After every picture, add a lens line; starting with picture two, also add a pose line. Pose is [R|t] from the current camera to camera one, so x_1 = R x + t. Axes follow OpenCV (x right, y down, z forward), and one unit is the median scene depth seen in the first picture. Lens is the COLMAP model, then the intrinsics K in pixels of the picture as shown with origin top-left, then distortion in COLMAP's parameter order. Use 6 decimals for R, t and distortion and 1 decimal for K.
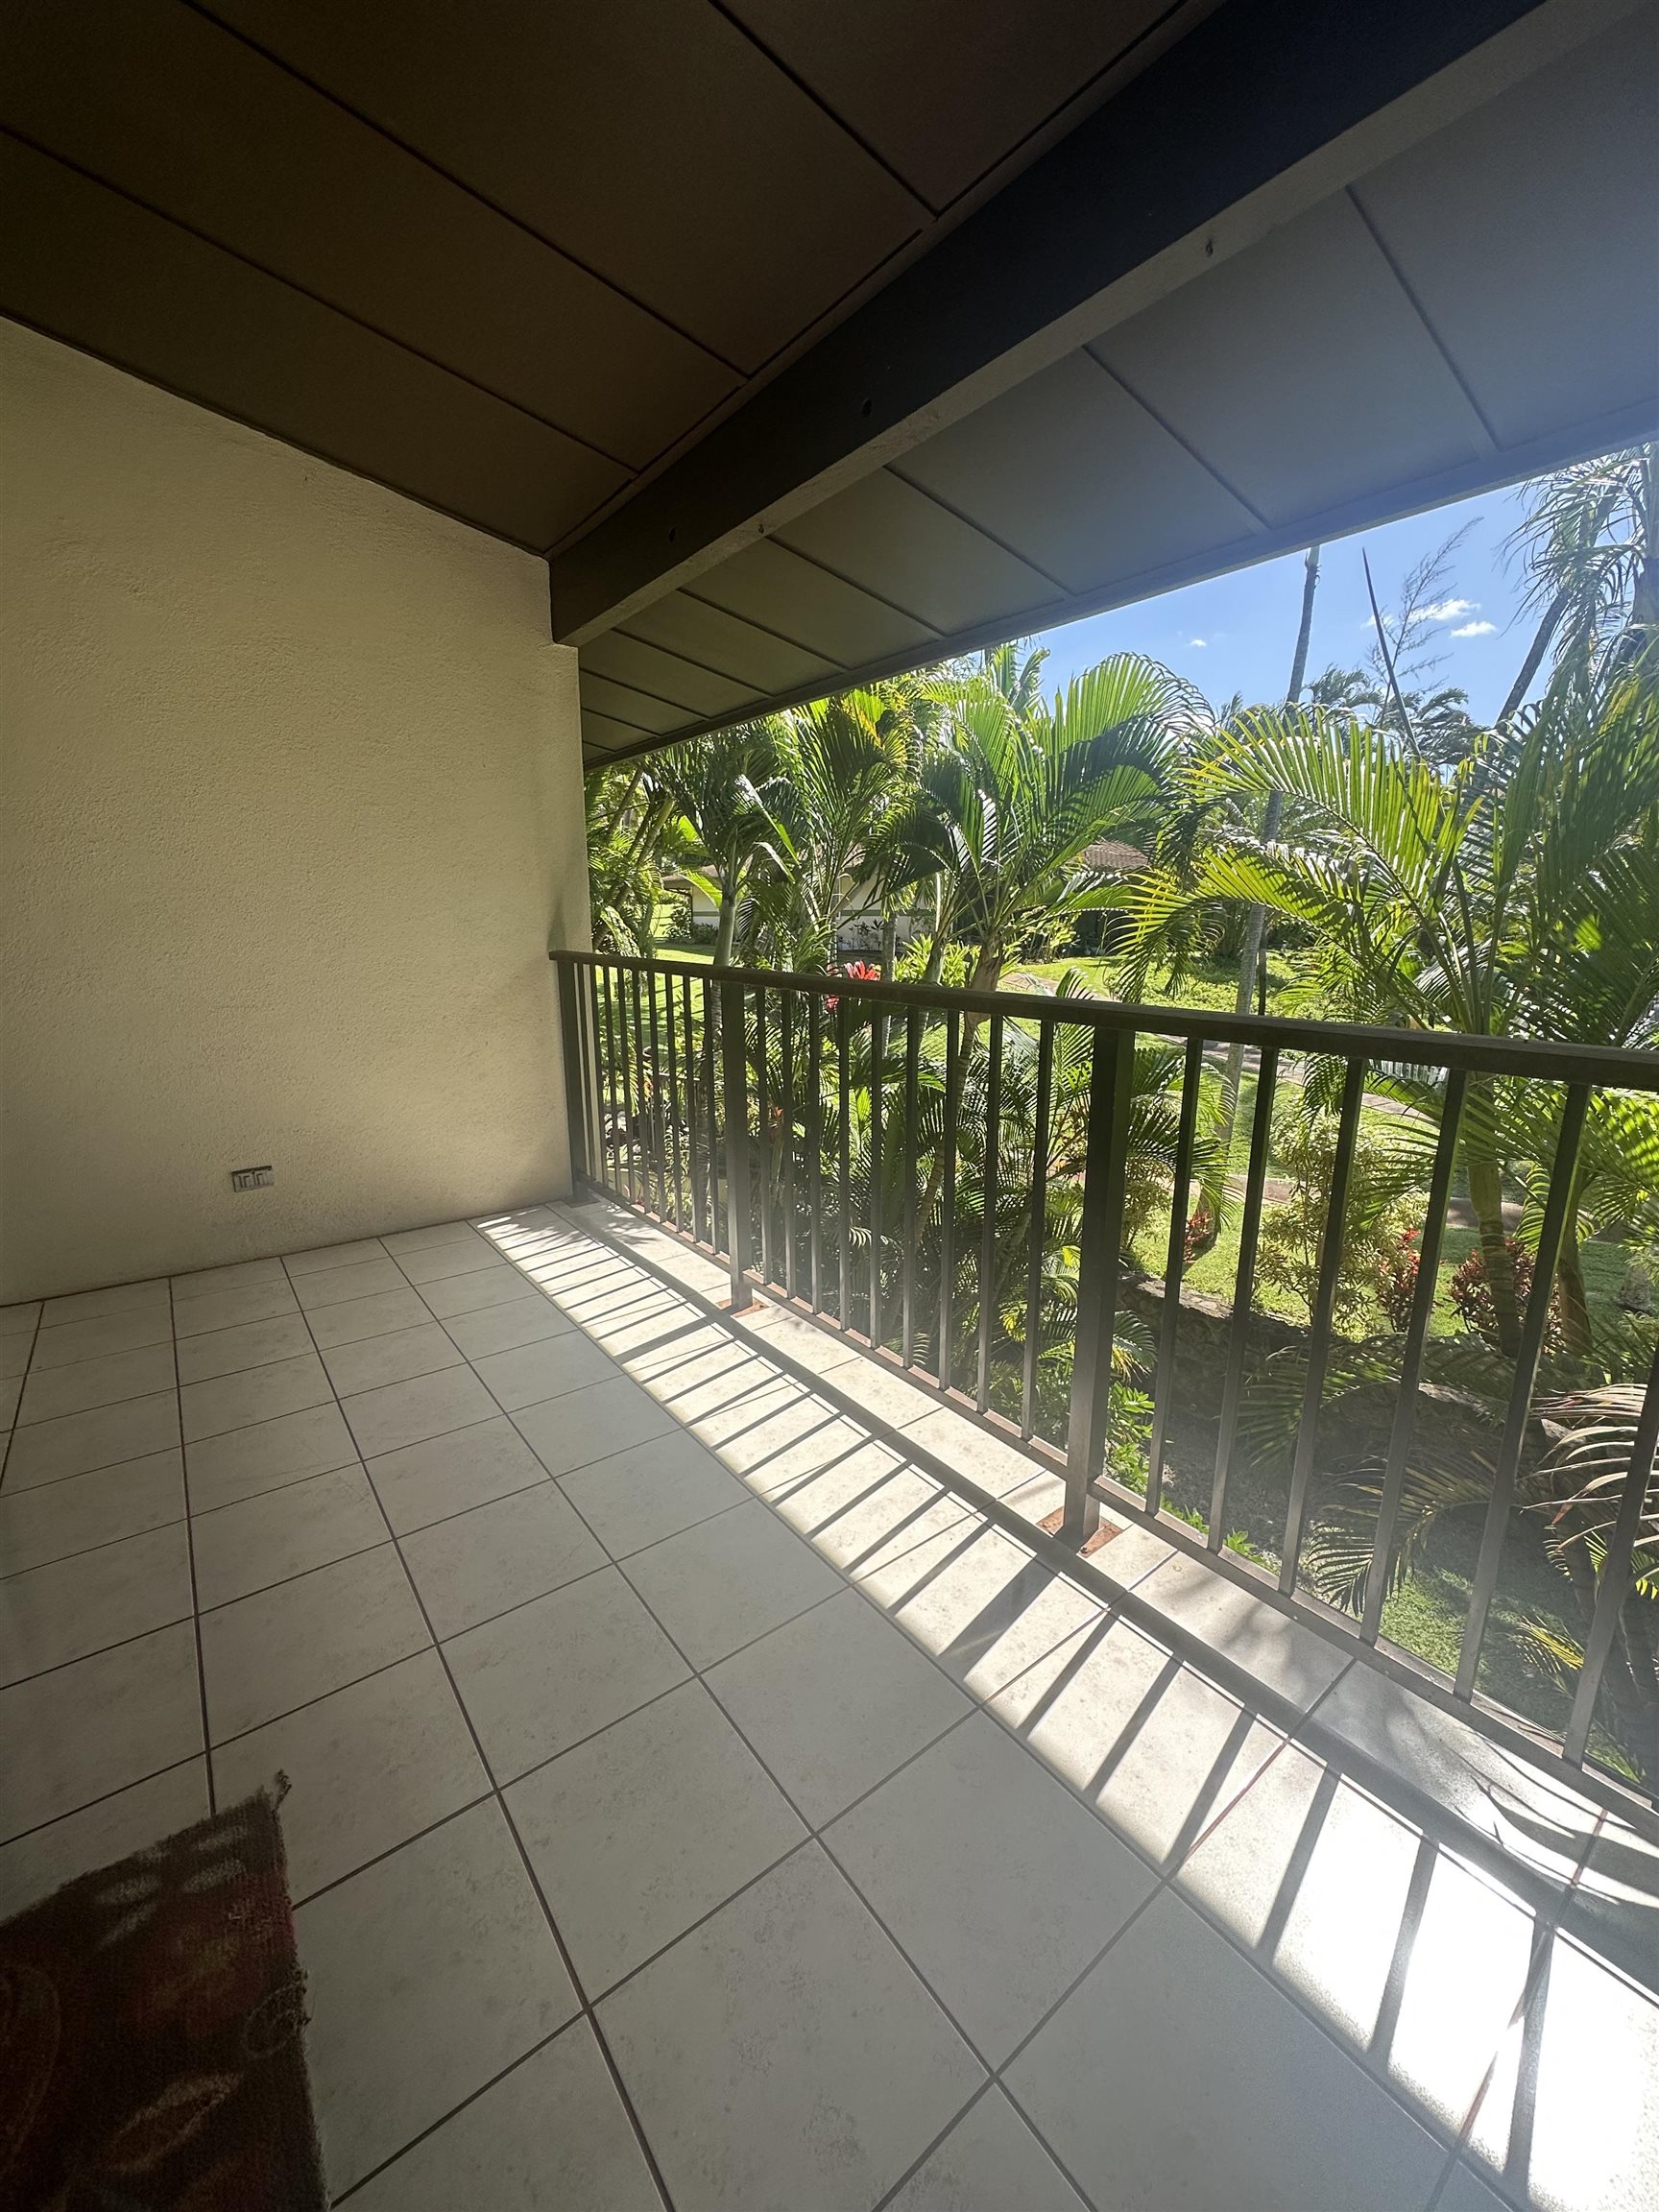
lens RADIAL K [[895.4, 0, 829.5], [0, 895.4, 1106.0], [0, 0, 1]] dist [-0.020673, -0.000109]
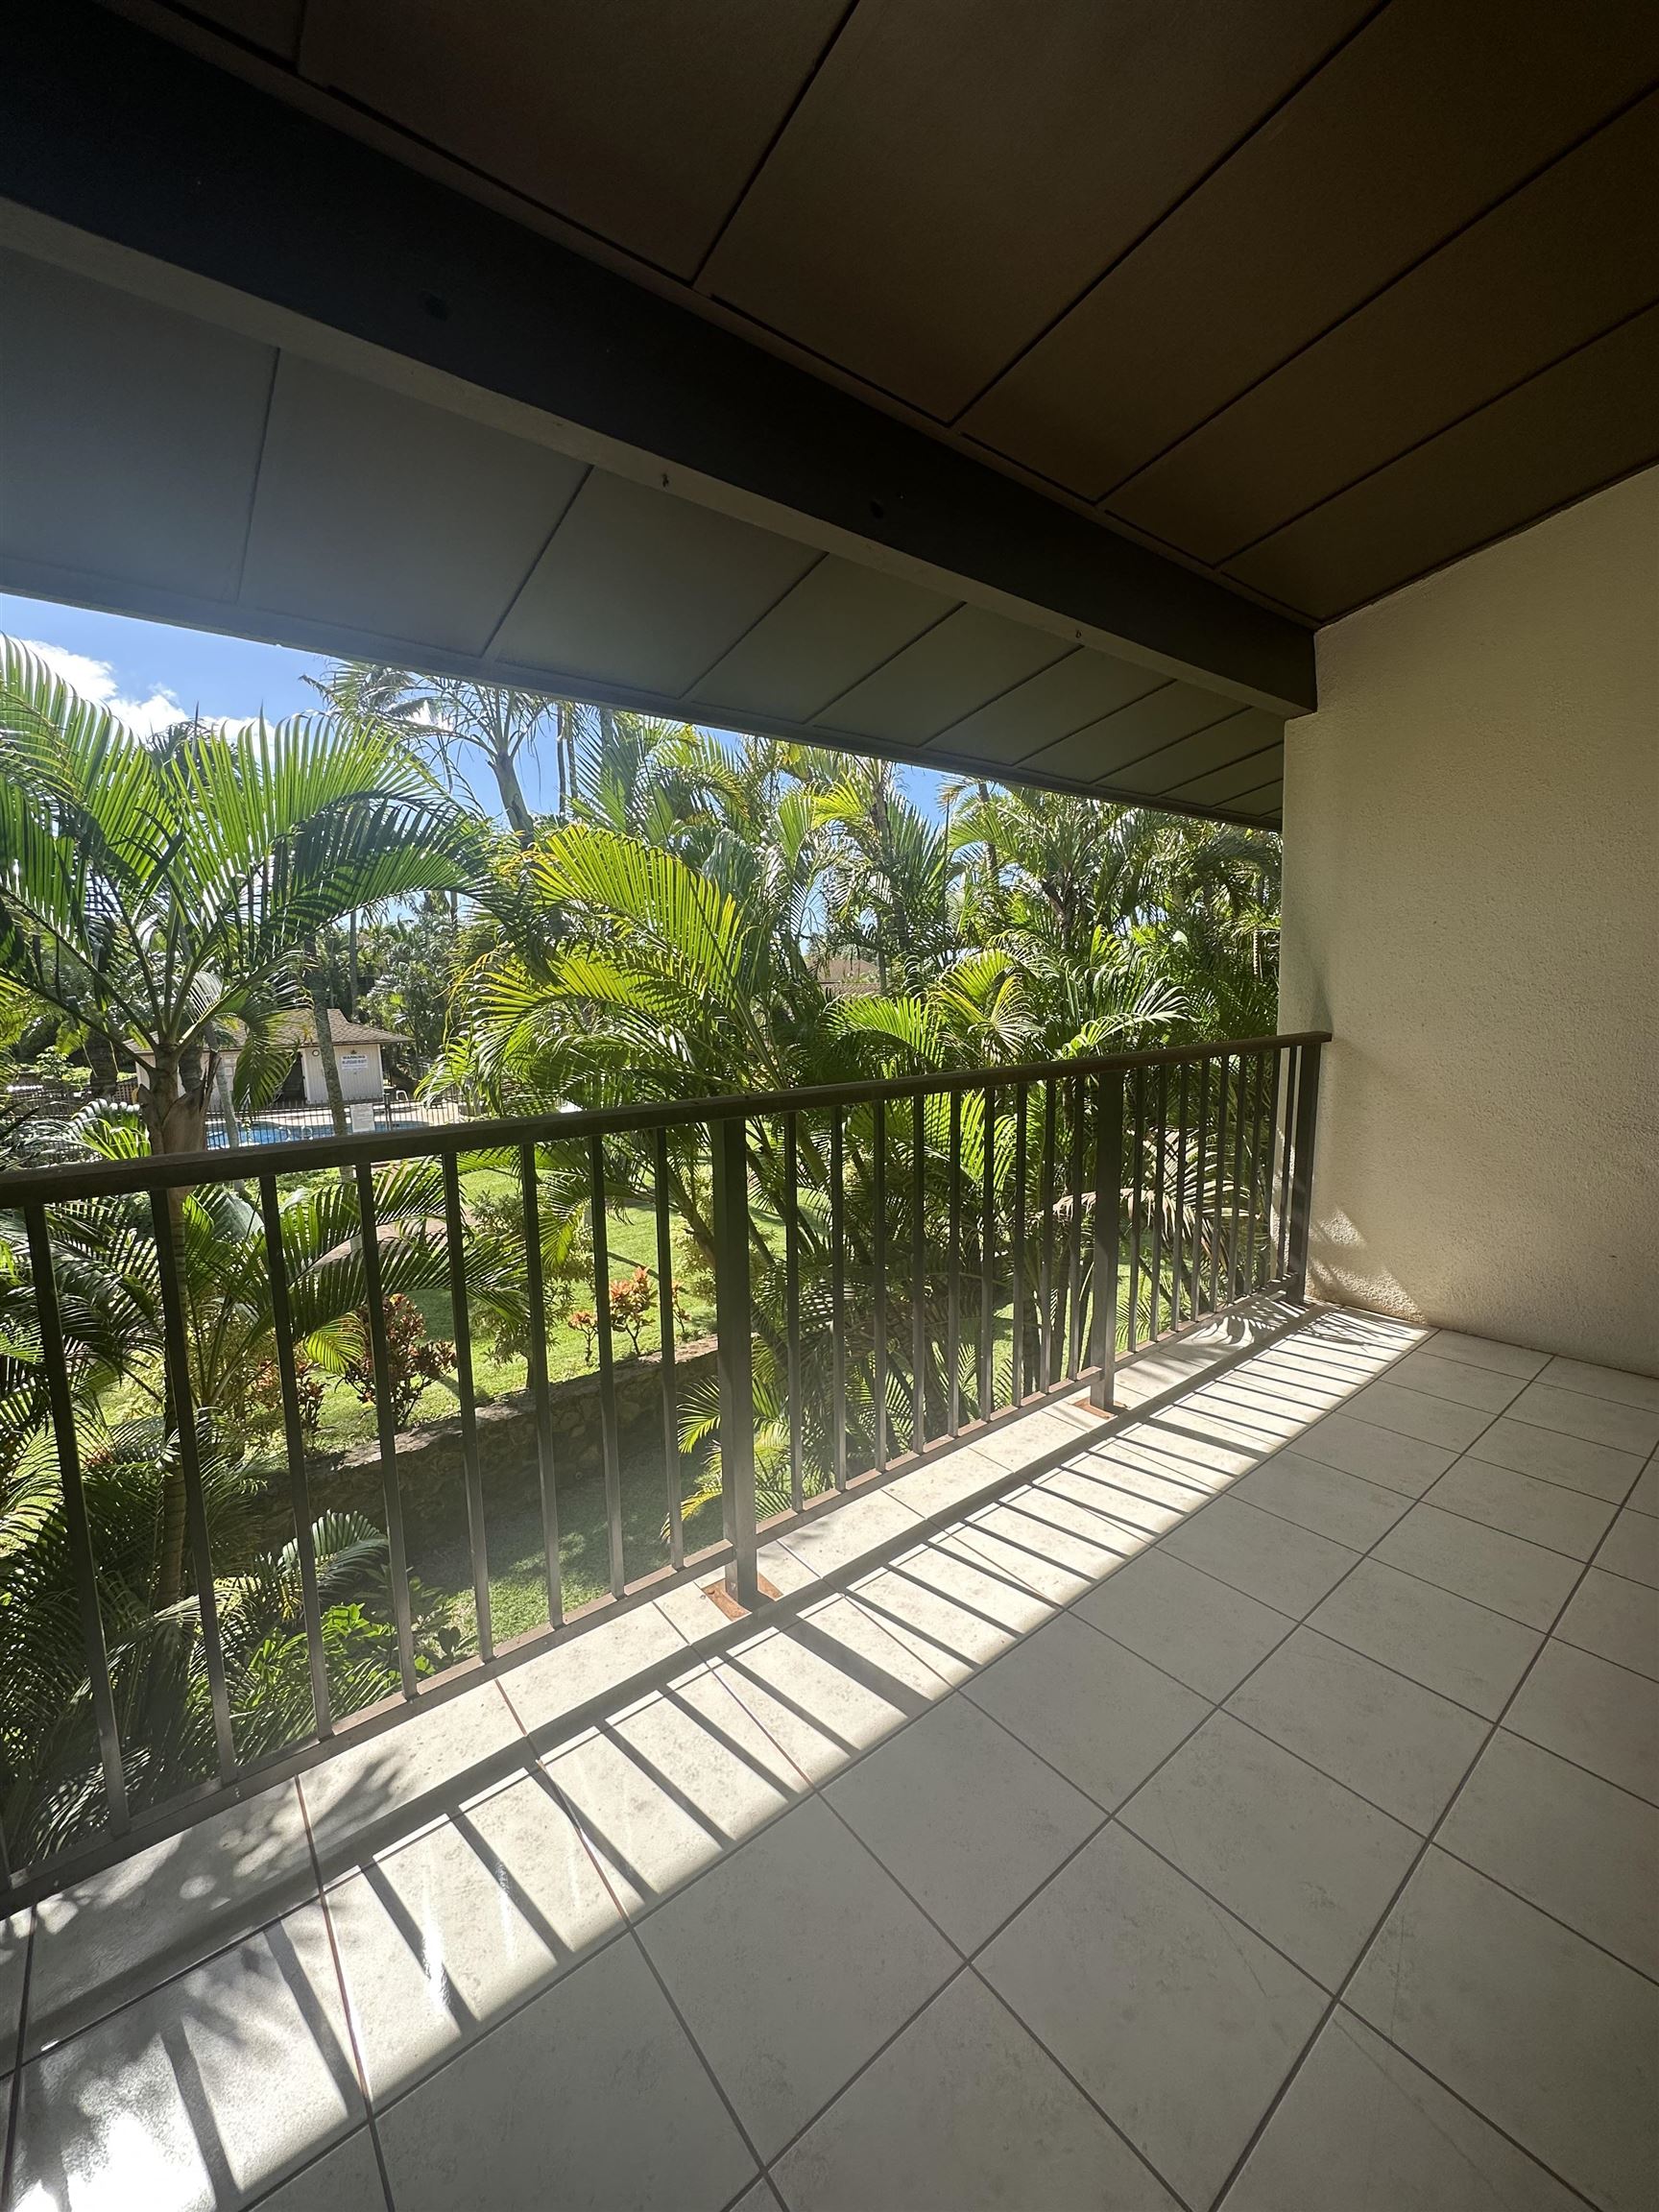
lens RADIAL K [[862.7, 0, 824.3], [0, 862.7, 1134.8], [0, 0, 1]] dist [-0.017424, -0.000018]
pose [[-0.008760, -0.183467, 0.982987, -0.789404], [0.237813, 0.954438, 0.180258, -0.253457], [-0.971271, 0.235346, 0.035270, 0.954763]]
